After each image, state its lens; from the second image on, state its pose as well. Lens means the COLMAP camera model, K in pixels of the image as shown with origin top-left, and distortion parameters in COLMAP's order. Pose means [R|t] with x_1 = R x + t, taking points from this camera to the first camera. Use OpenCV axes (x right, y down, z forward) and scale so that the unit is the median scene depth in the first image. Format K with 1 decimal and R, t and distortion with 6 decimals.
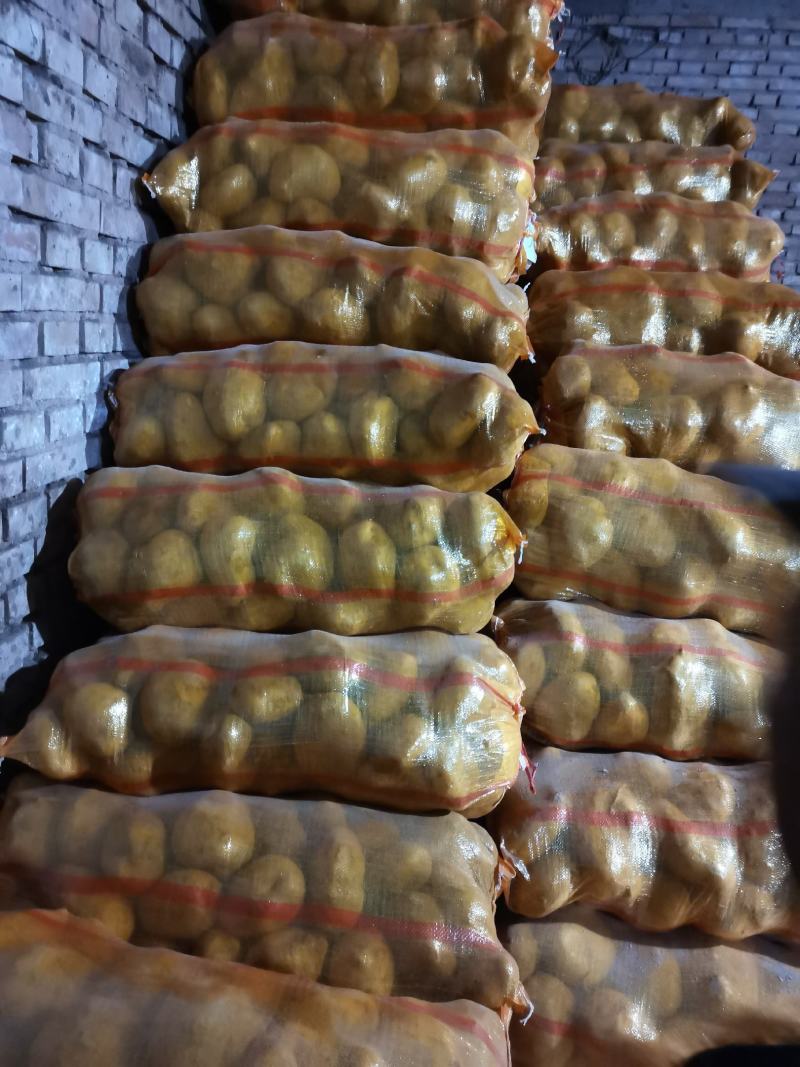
lens RADIAL K [[809.1, 0, 400.0], [0, 809.1, 533.5], [0, 0, 1]] dist [0.057843, -0.036661]
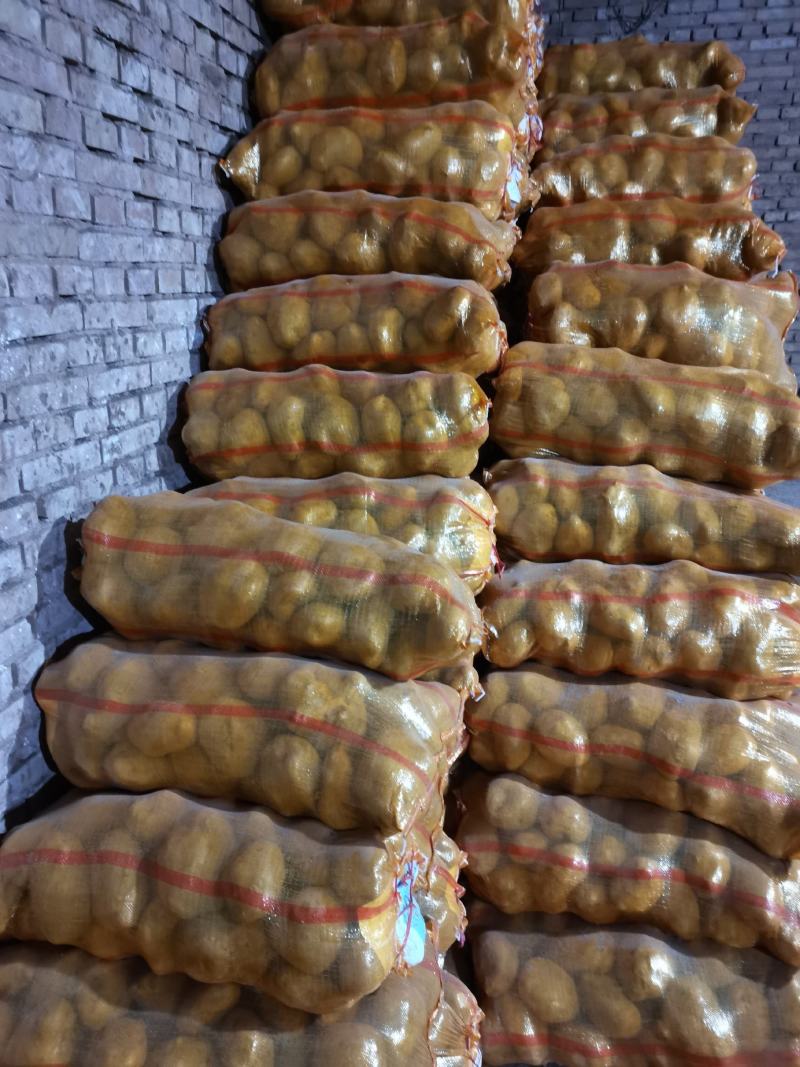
lens RADIAL K [[809.1, 0, 400.0], [0, 809.1, 533.5], [0, 0, 1]] dist [0.057843, -0.036661]
pose [[0.991525, -0.030649, -0.126246, 0.149474], [0.036059, 0.998517, 0.040797, 0.152007], [0.124808, -0.045004, 0.991160, -0.377070]]
